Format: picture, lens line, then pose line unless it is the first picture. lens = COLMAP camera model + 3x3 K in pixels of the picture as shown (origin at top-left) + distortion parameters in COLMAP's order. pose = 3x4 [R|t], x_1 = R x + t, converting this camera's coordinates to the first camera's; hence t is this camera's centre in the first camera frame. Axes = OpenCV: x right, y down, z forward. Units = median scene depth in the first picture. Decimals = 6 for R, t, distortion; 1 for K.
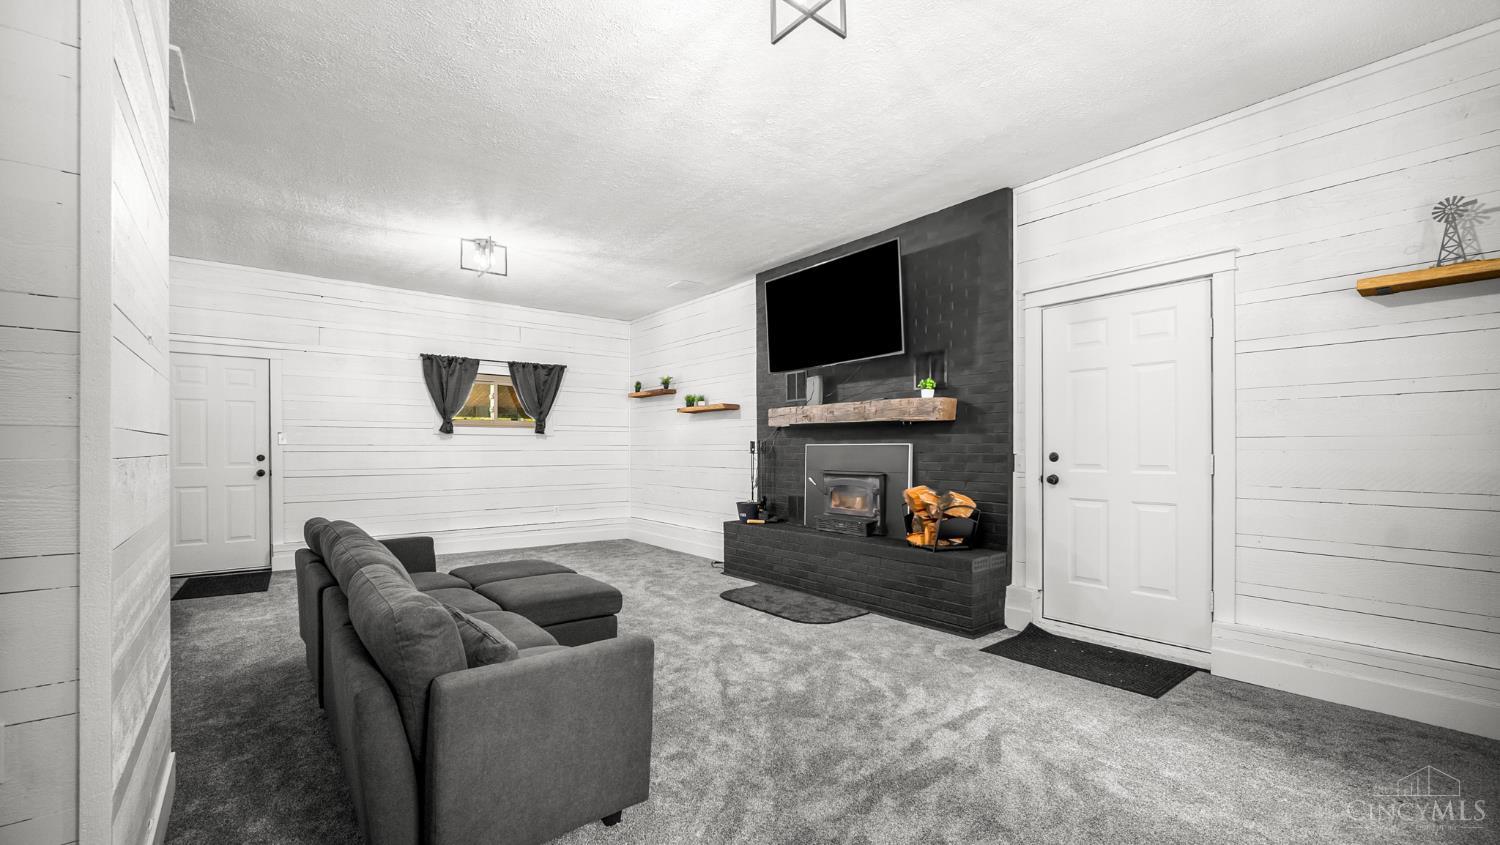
lens RADIAL K [[613.7, 0, 729.9], [0, 613.7, 446.2], [0, 0, 1]] dist [0.000208, -0.000050]
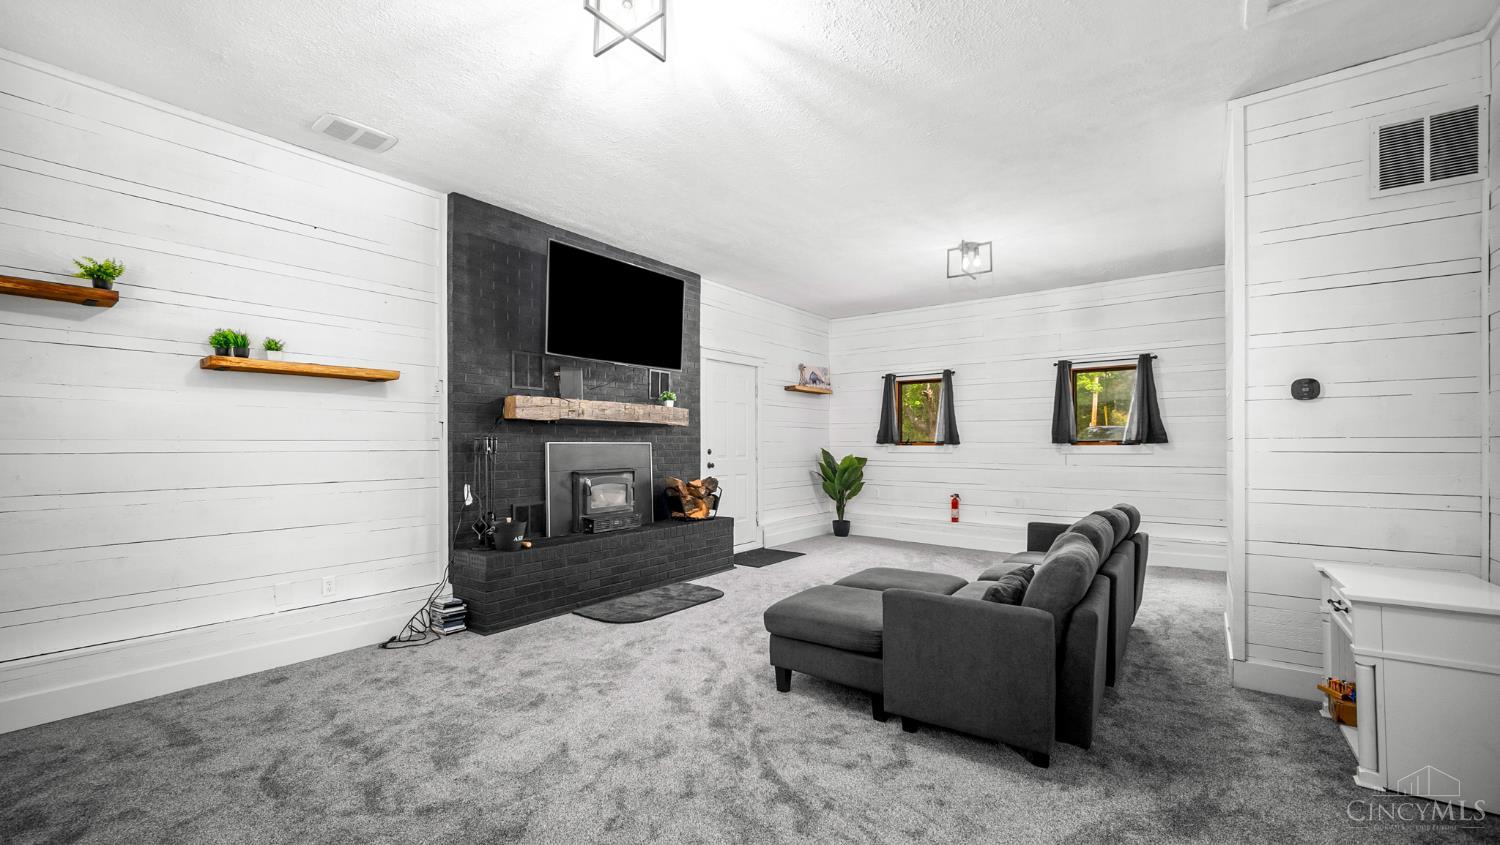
lens RADIAL K [[613.7, 0, 729.9], [0, 613.7, 446.2], [0, 0, 1]] dist [0.000208, -0.000050]
pose [[-0.249438, 0.006041, 0.968372, -0.856304], [0.003880, 0.999979, -0.005238, 0.008917], [-0.968383, 0.002451, -0.249456, 1.078303]]
